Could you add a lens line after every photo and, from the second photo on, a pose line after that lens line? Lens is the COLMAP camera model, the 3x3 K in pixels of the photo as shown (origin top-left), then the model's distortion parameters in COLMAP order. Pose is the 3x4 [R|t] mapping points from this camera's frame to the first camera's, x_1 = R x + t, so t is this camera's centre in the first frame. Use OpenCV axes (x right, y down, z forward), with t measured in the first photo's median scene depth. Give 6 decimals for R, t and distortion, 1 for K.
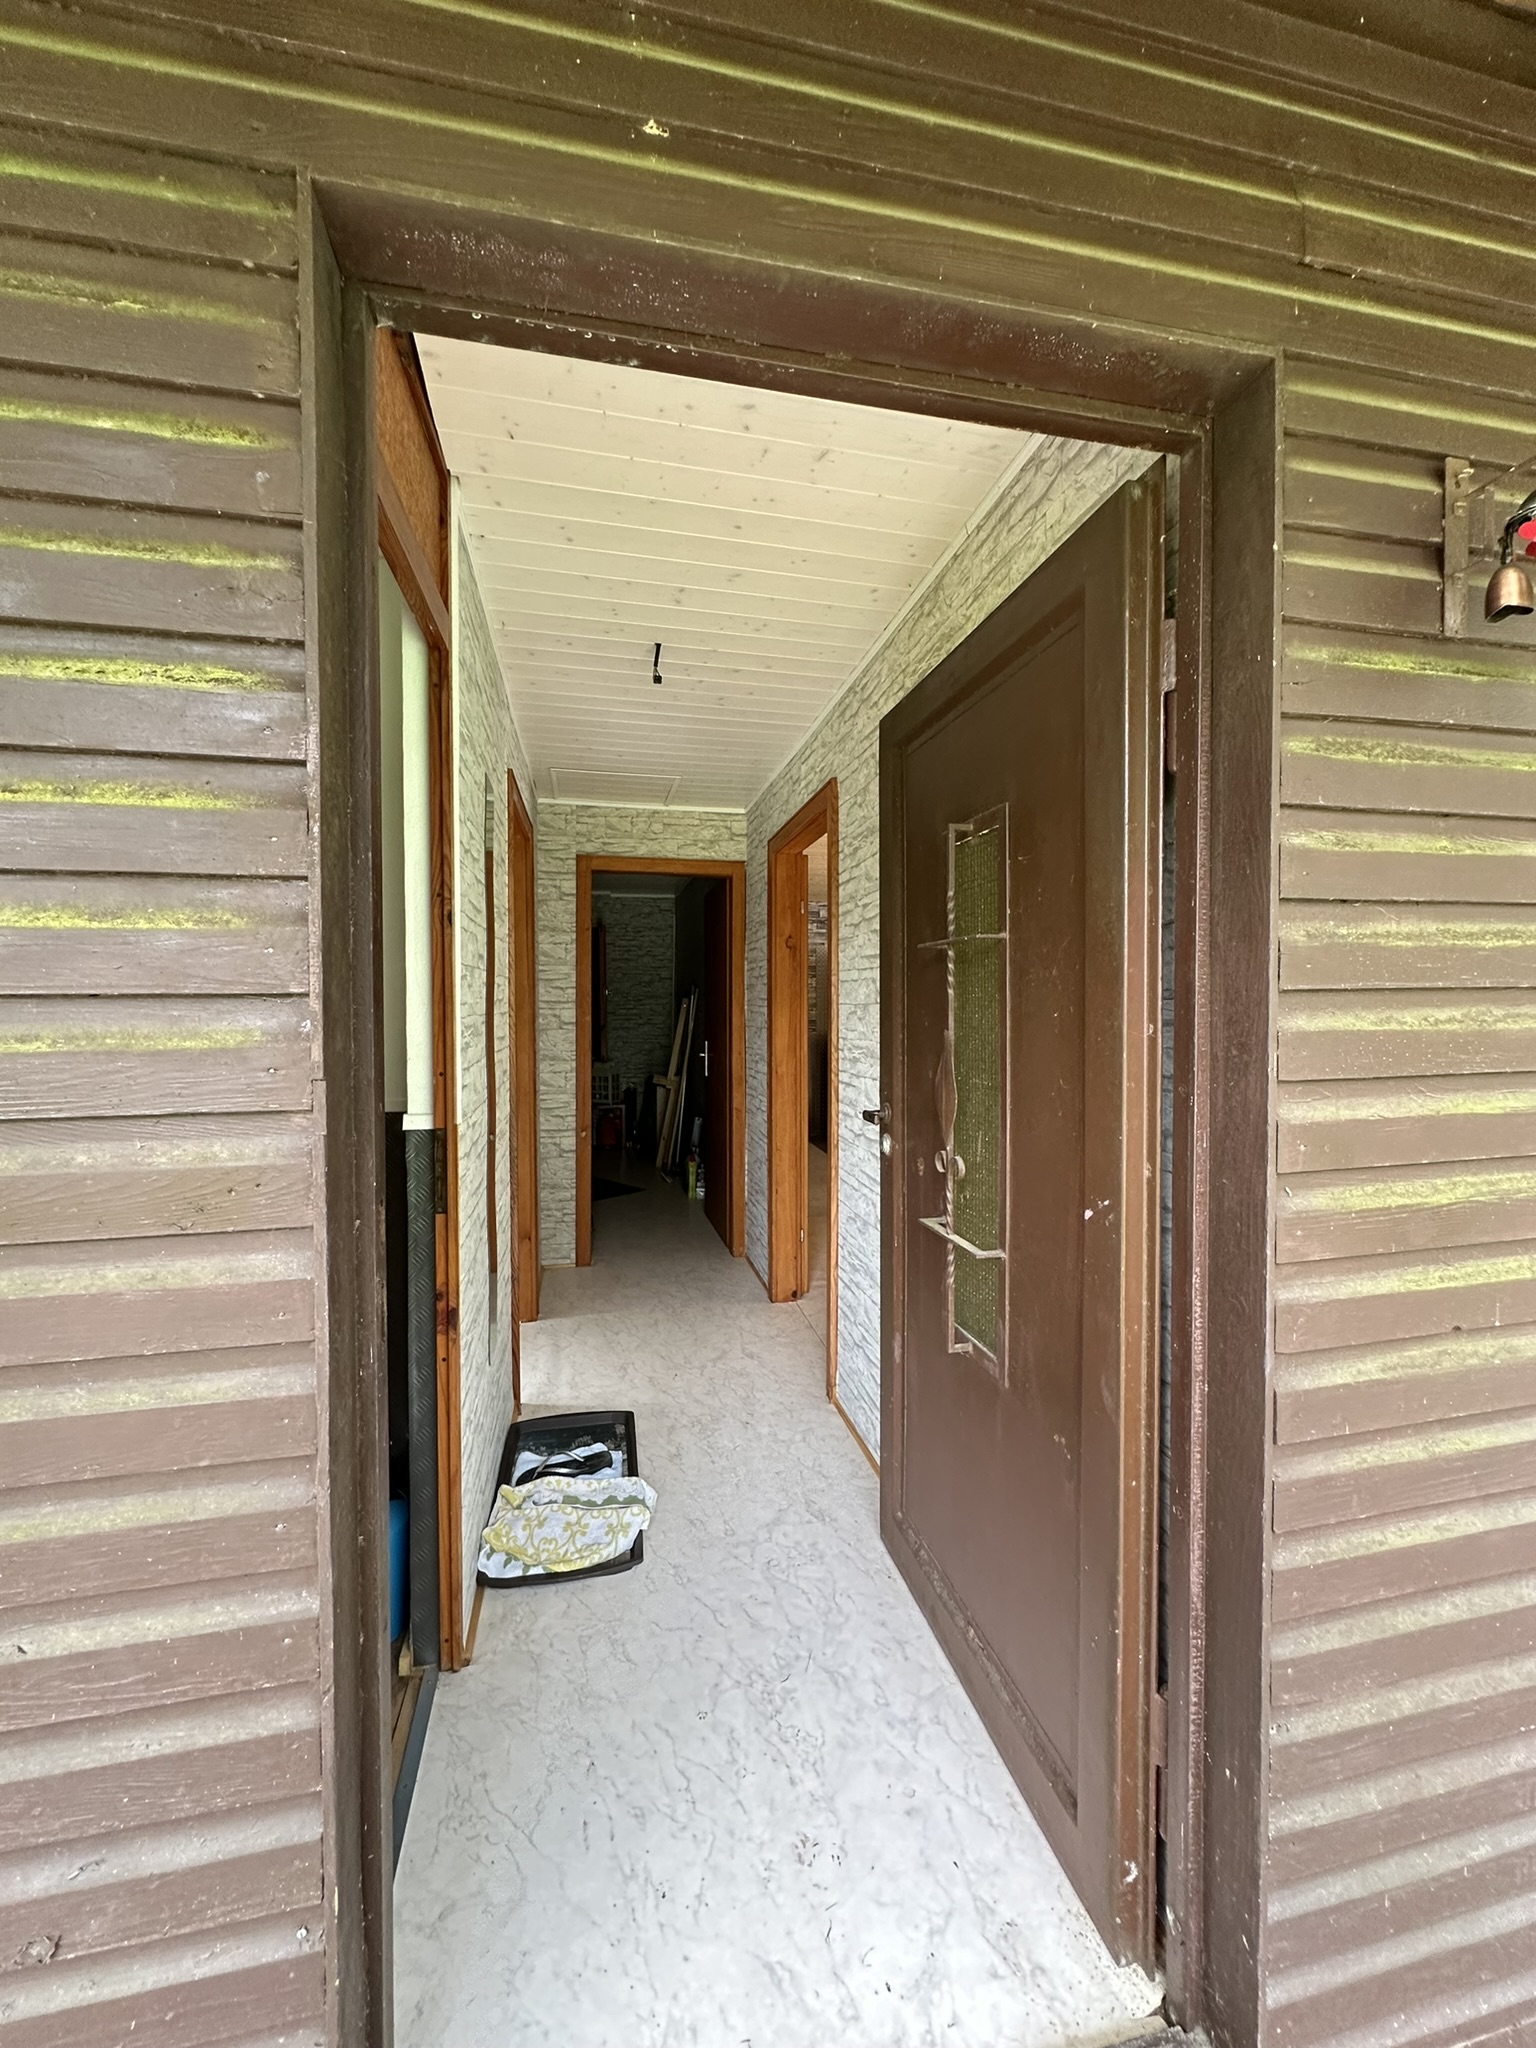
lens RADIAL K [[822.6, 0, 771.4], [0, 822.6, 1021.7], [0, 0, 1]] dist [-0.001680, 0.000574]
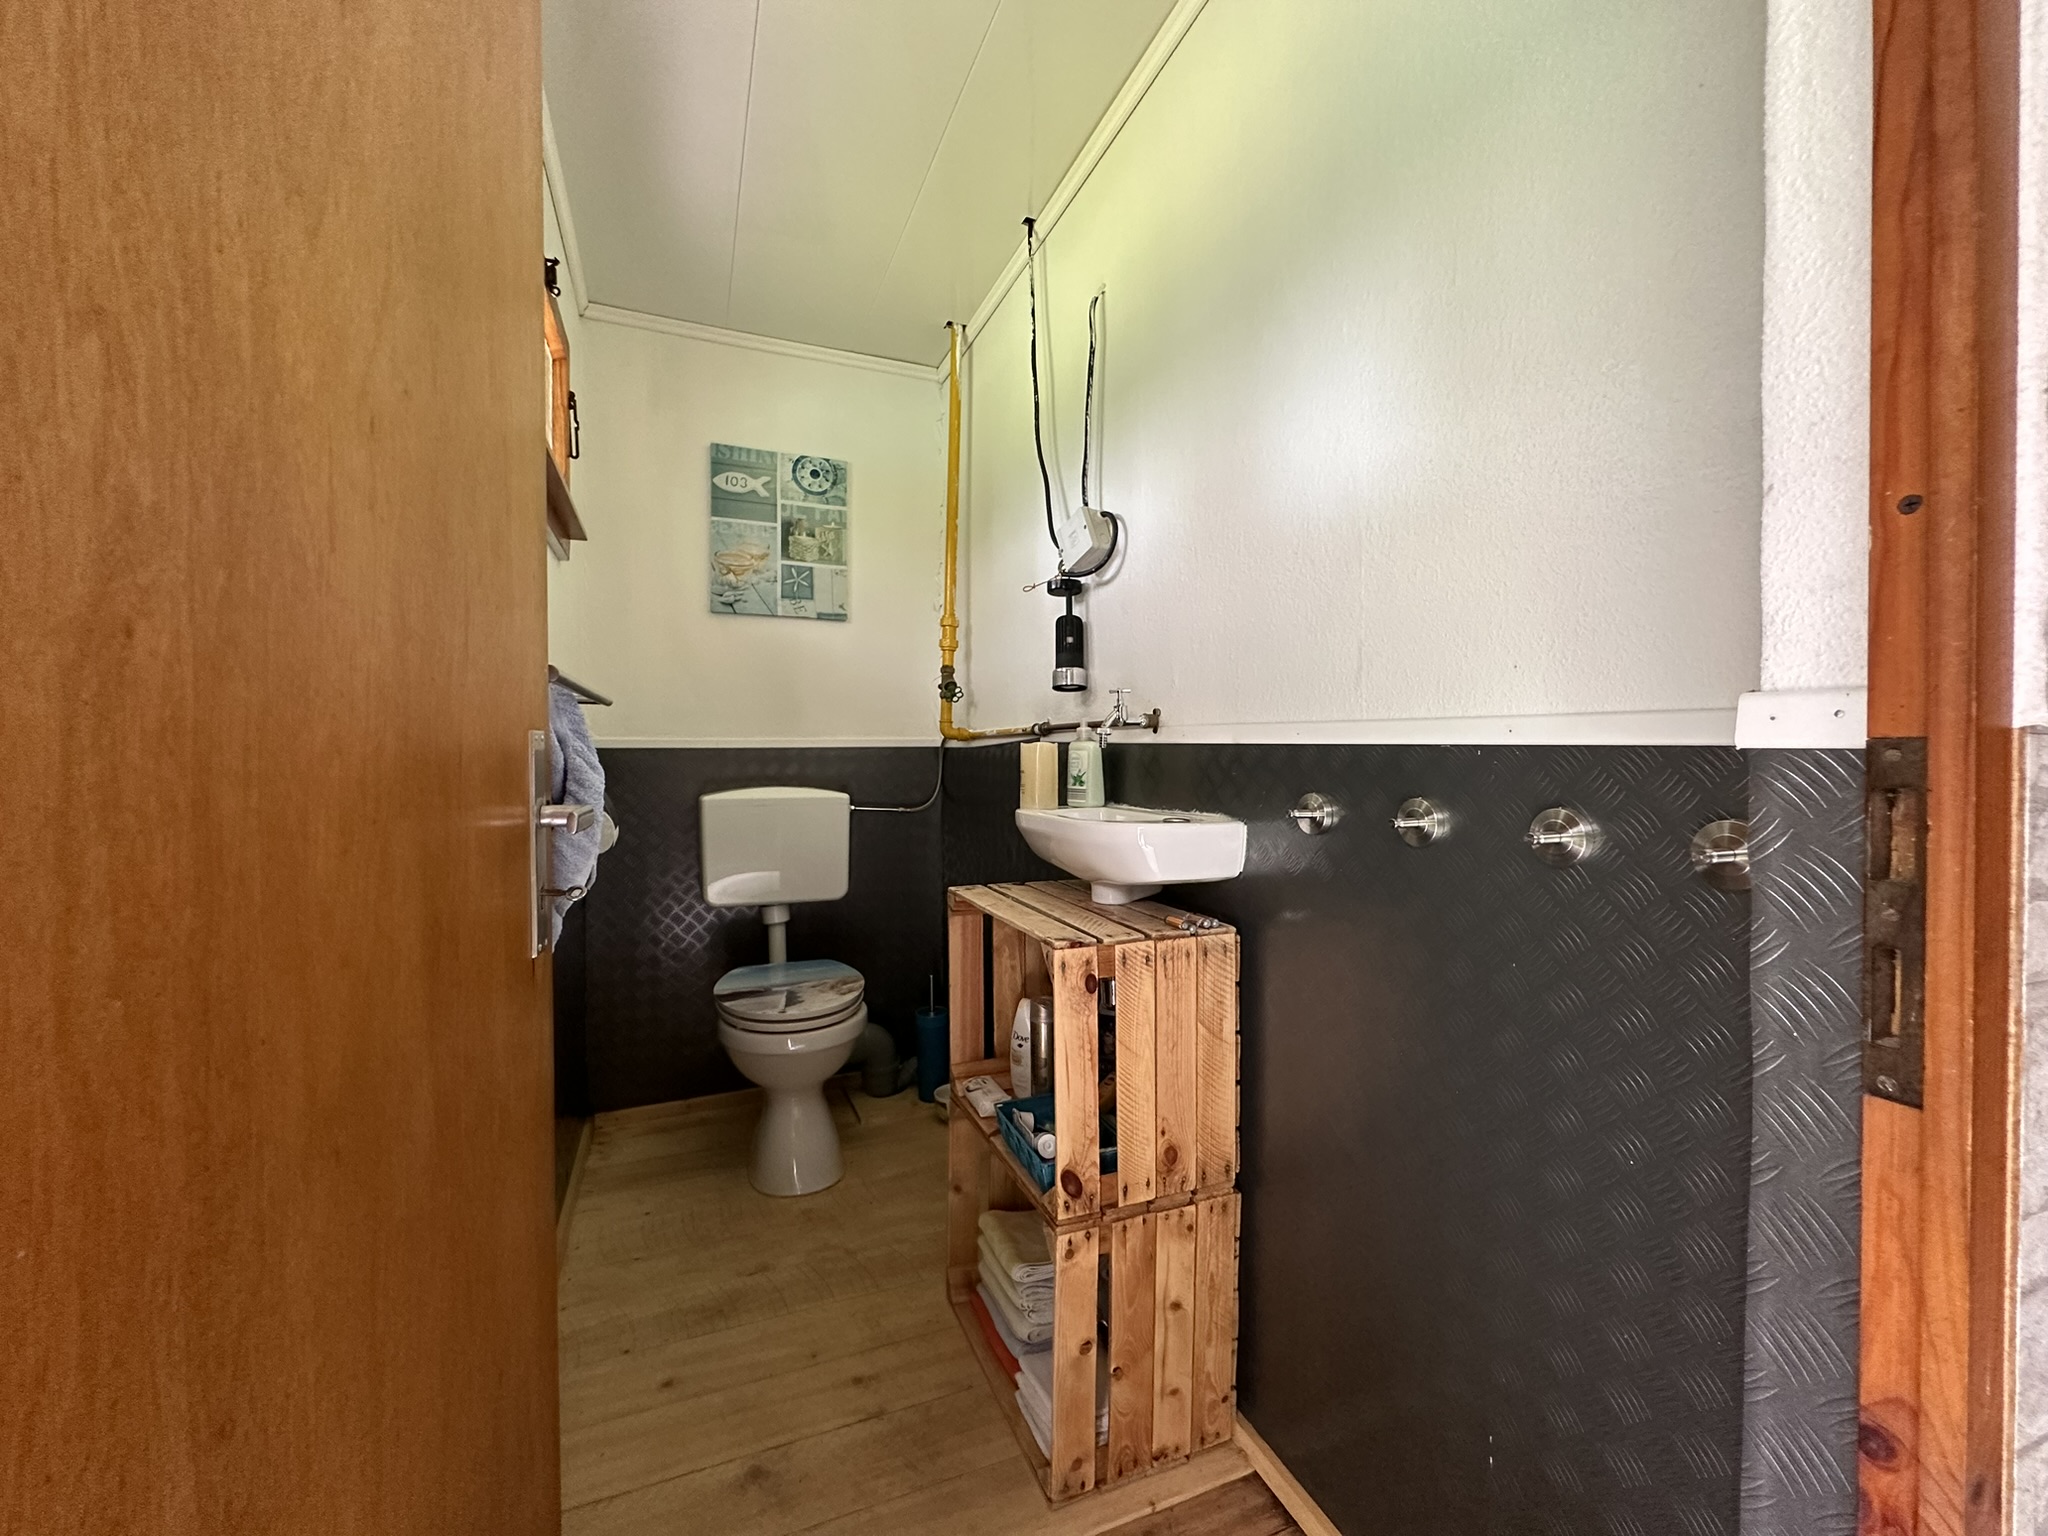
lens RADIAL K [[822.6, 0, 1025.8], [0, 822.6, 764.3], [0, 0, 1]] dist [-0.001680, 0.000574]
pose [[0.172126, 0.020049, -0.984871, -0.214983], [-0.019079, 0.999673, 0.017016, 0.136490], [0.984890, 0.015862, 0.172453, 0.710856]]
